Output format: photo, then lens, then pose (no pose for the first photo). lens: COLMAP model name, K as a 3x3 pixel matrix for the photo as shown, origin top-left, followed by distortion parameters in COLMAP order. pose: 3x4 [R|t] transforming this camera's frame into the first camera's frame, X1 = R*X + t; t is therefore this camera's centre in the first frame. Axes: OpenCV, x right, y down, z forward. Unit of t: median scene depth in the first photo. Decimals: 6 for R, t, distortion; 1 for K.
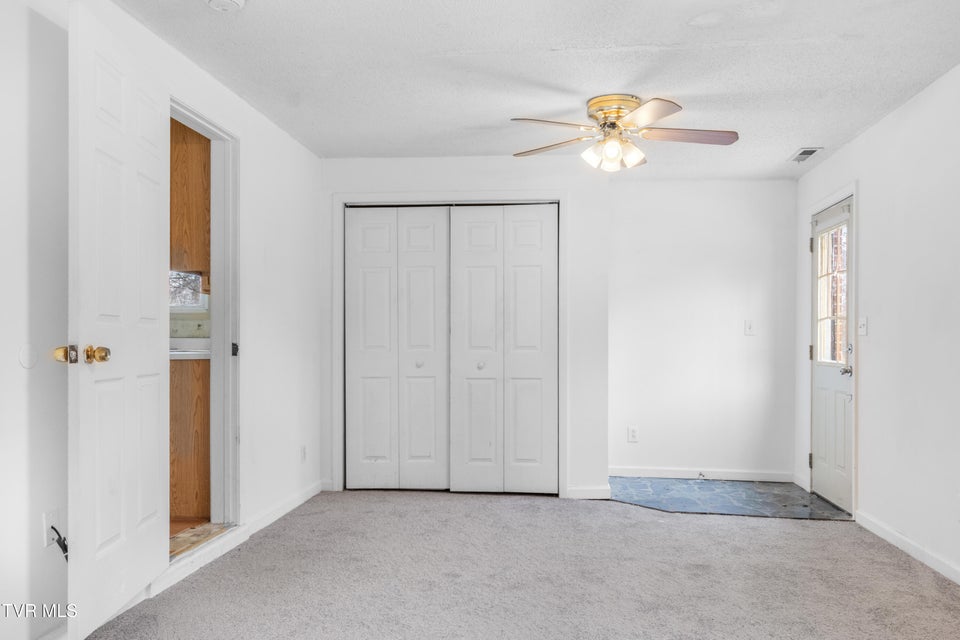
lens RADIAL K [[741.1, 0, 479.2], [0, 741.1, 335.7], [0, 0, 1]] dist [0.000661, 0.005044]
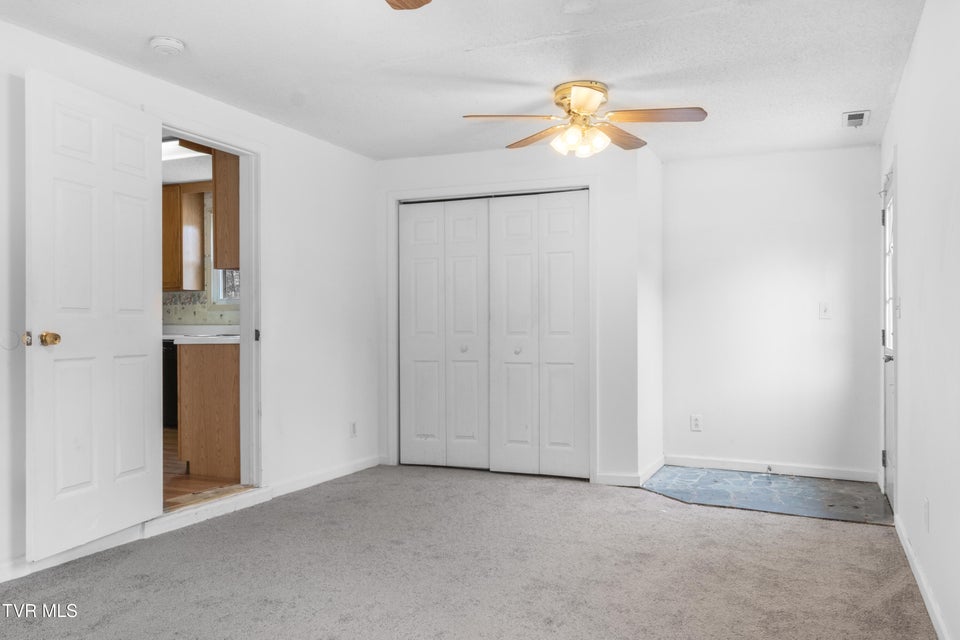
lens RADIAL K [[742.2, 0, 480.0], [0, 742.2, 320.0], [0, 0, 1]] dist [-0.006185, 0.009029]
pose [[0.953812, -0.008207, -0.300292, 0.338977], [0.007454, 0.999966, -0.003653, 0.001550], [0.300312, 0.001246, 0.953840, -0.001077]]
